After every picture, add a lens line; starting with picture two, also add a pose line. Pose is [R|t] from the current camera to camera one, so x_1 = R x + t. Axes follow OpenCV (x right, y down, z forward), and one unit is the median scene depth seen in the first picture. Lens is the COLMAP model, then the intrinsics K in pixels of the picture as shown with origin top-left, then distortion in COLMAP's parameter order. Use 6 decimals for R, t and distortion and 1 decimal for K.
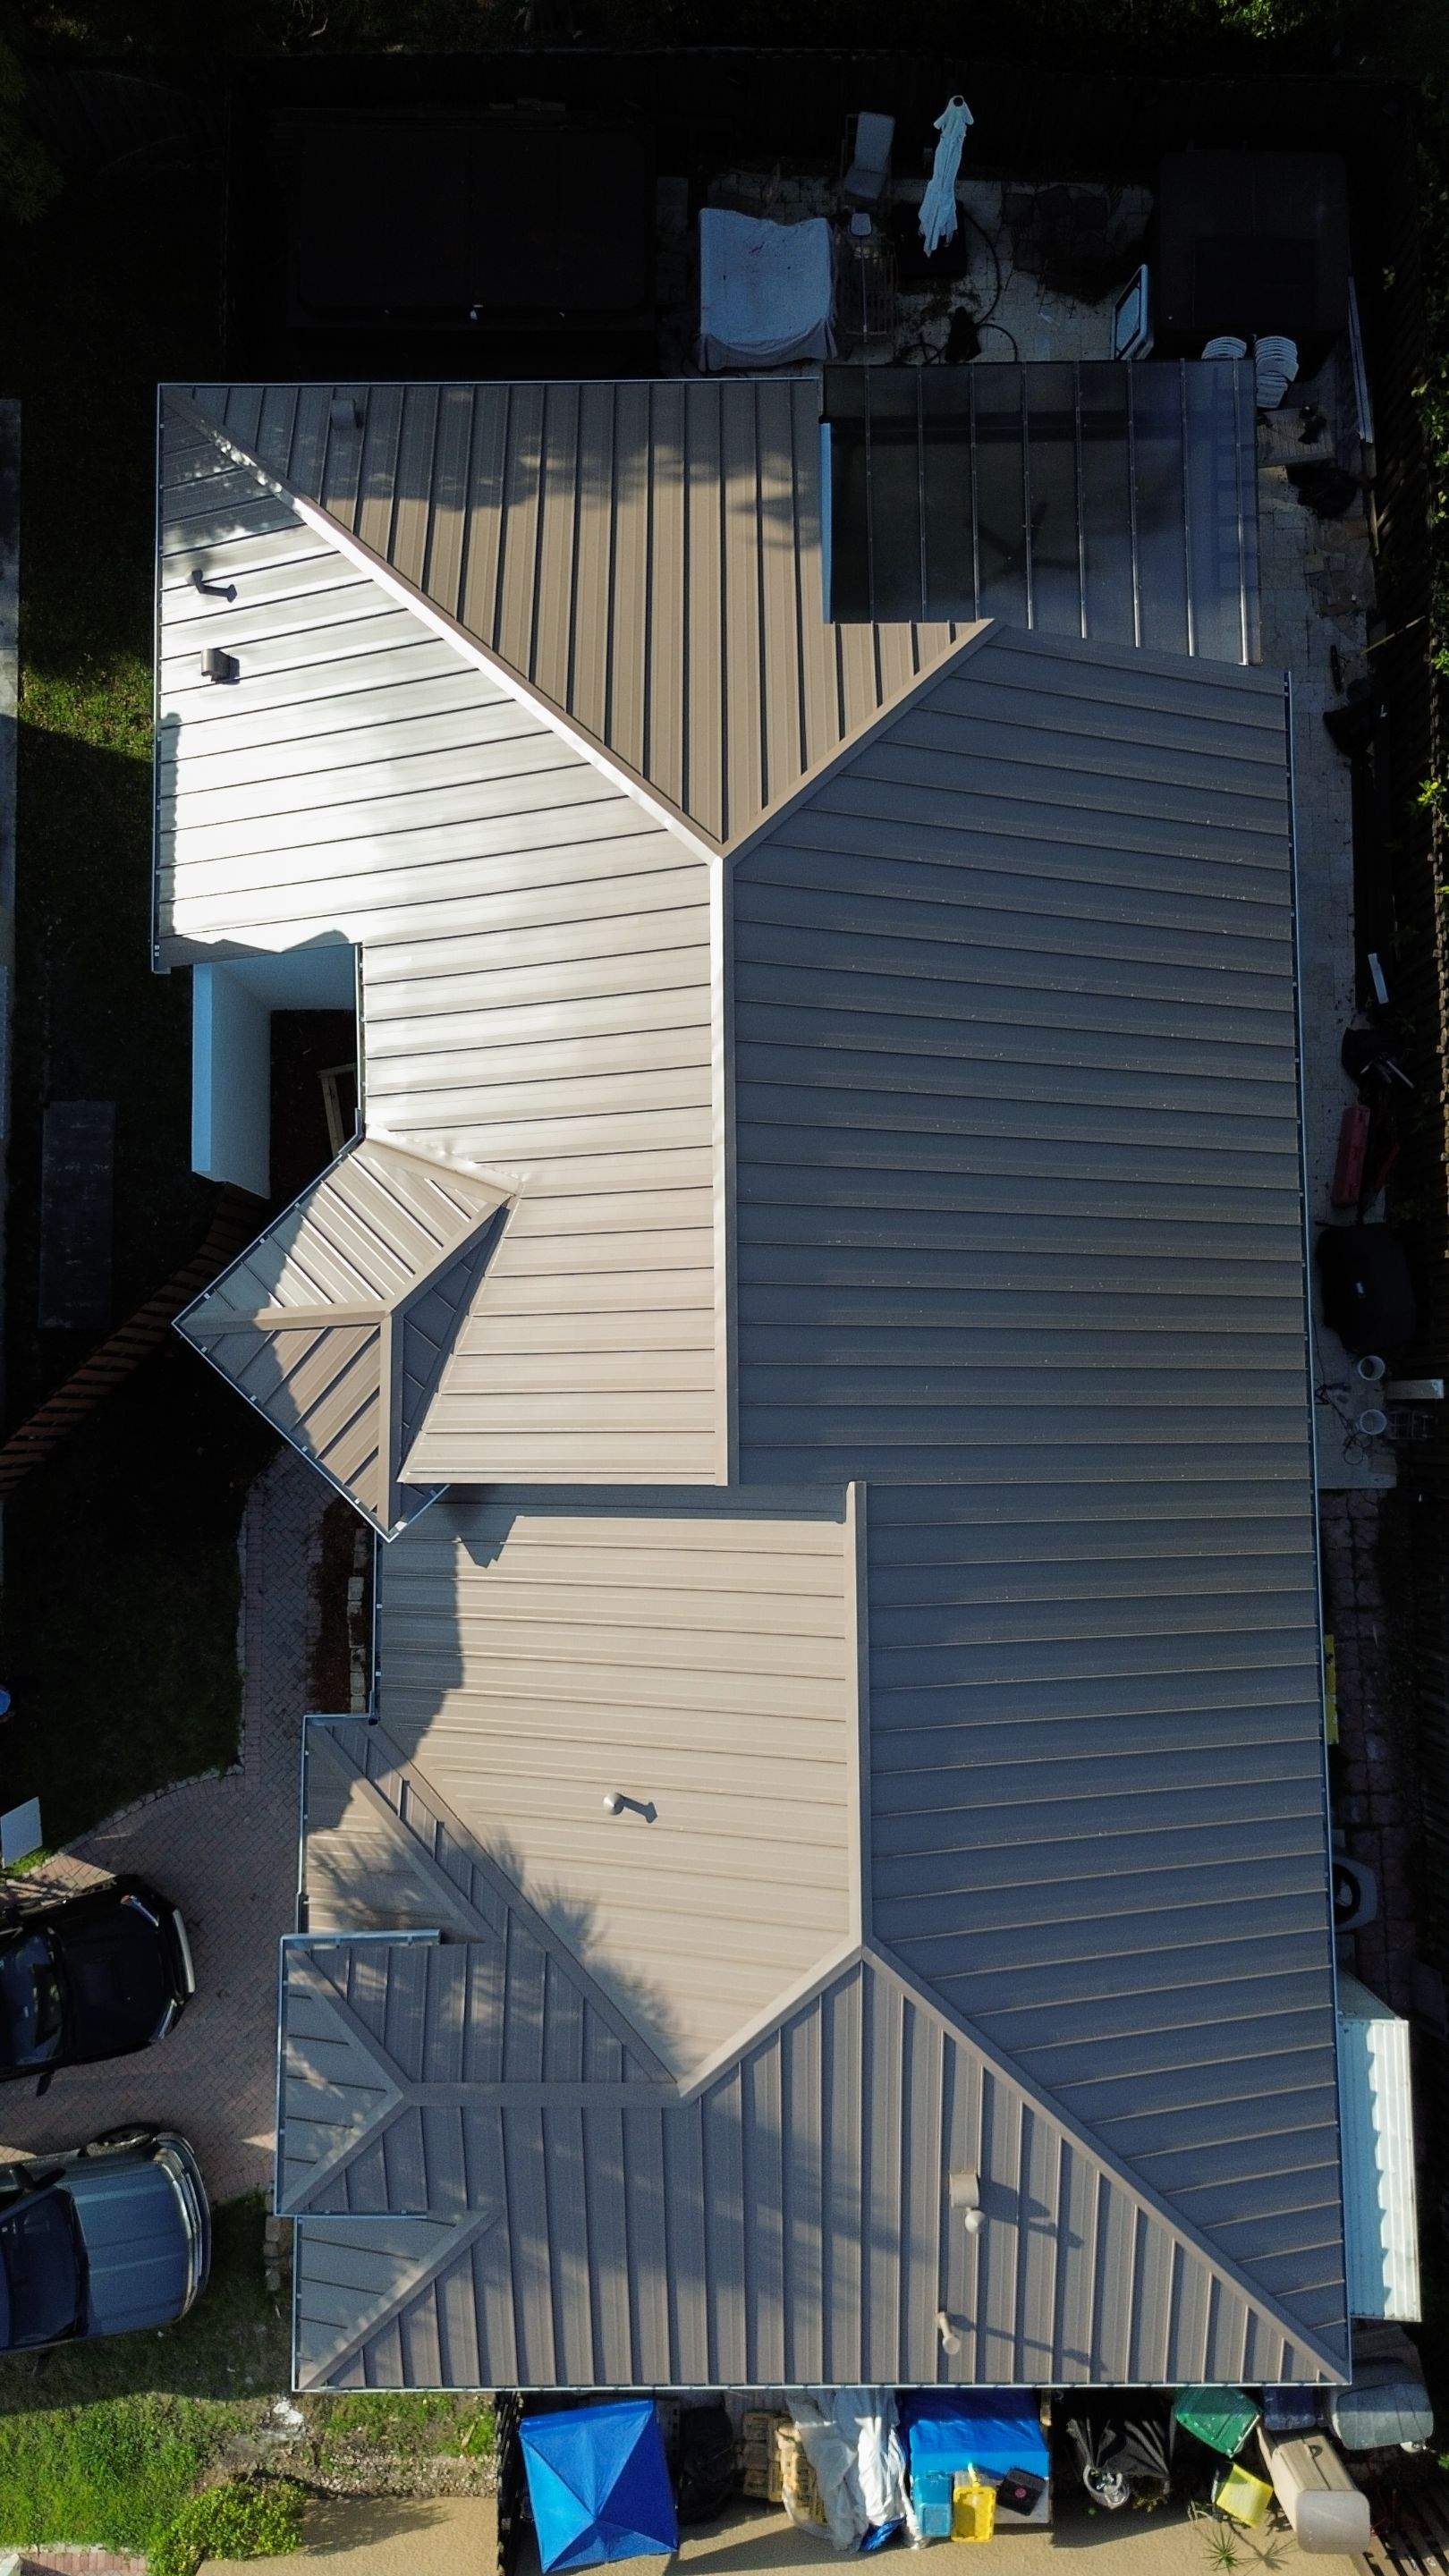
lens RADIAL K [[1836.1, 0, 730.9], [0, 1836.1, 1300.2], [0, 0, 1]] dist [0.034284, -0.012143]
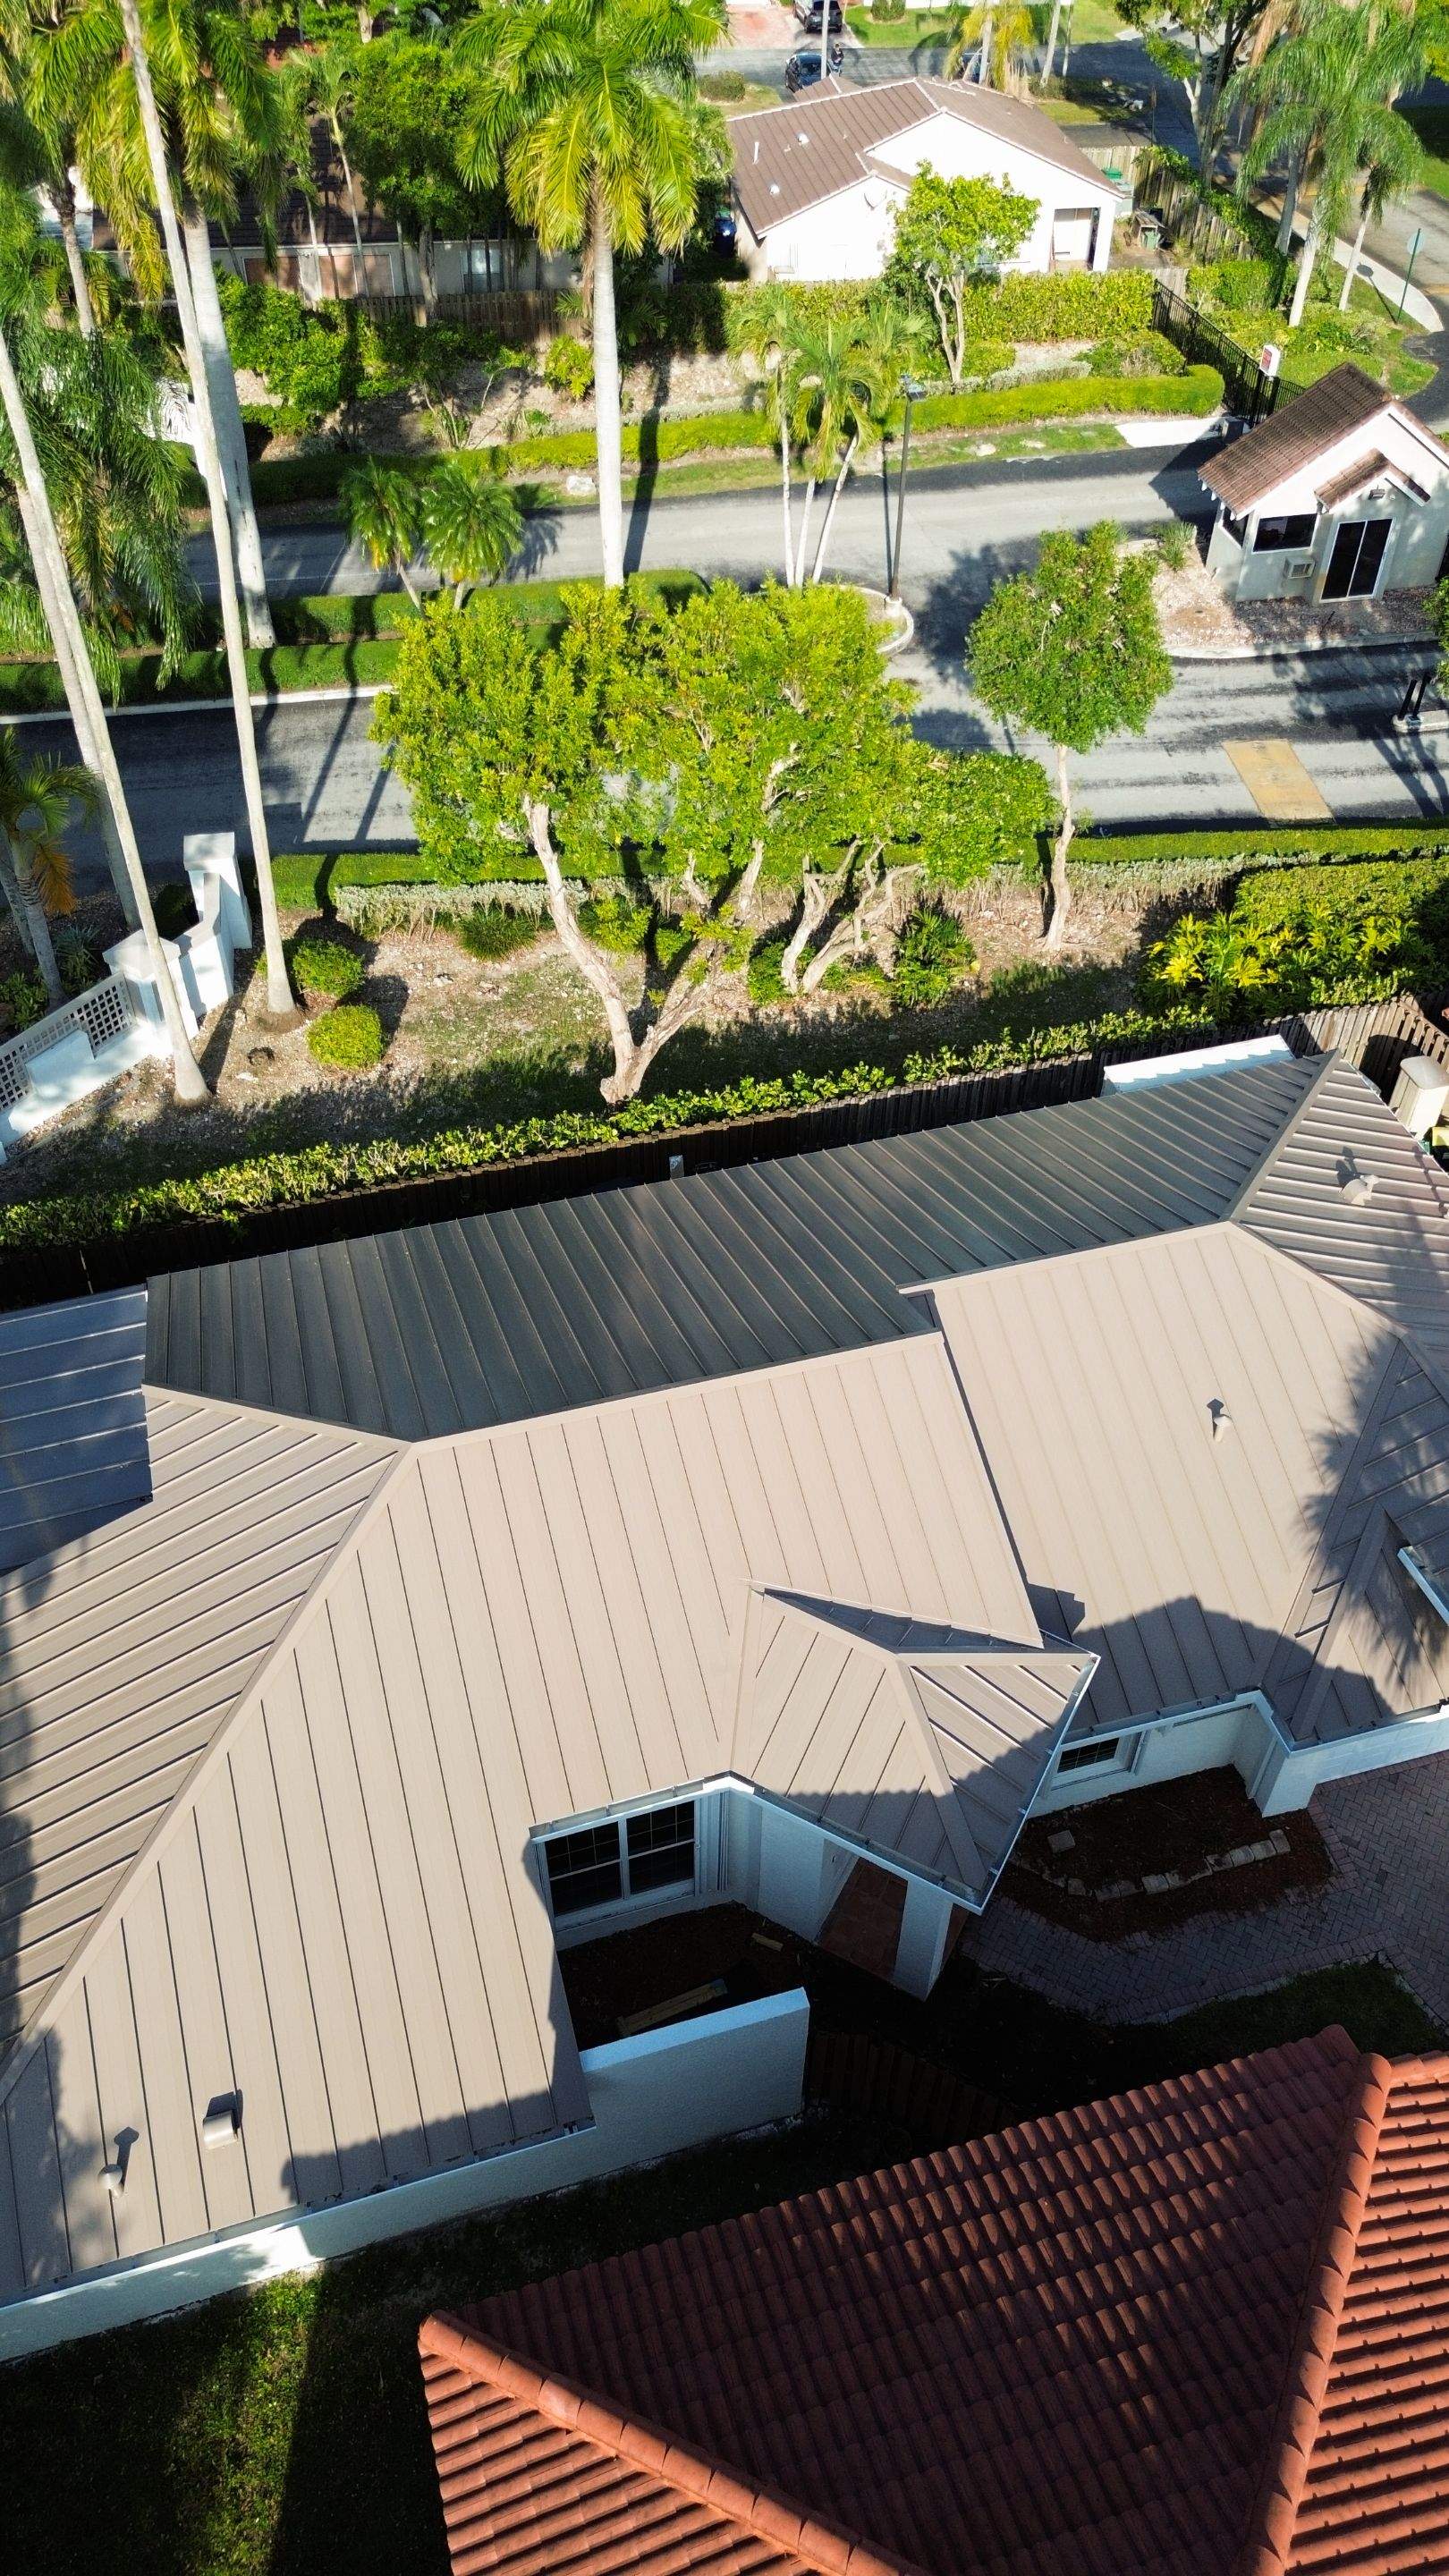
lens RADIAL K [[1836.1, 0, 711.3], [0, 1836.1, 1293.5], [0, 0, 1]] dist [0.034284, -0.012143]
pose [[-0.273666, -0.671562, 0.688557, -0.686417], [0.959772, -0.143927, 0.241086, -0.291750], [-0.062802, 0.726835, 0.683934, 0.155857]]
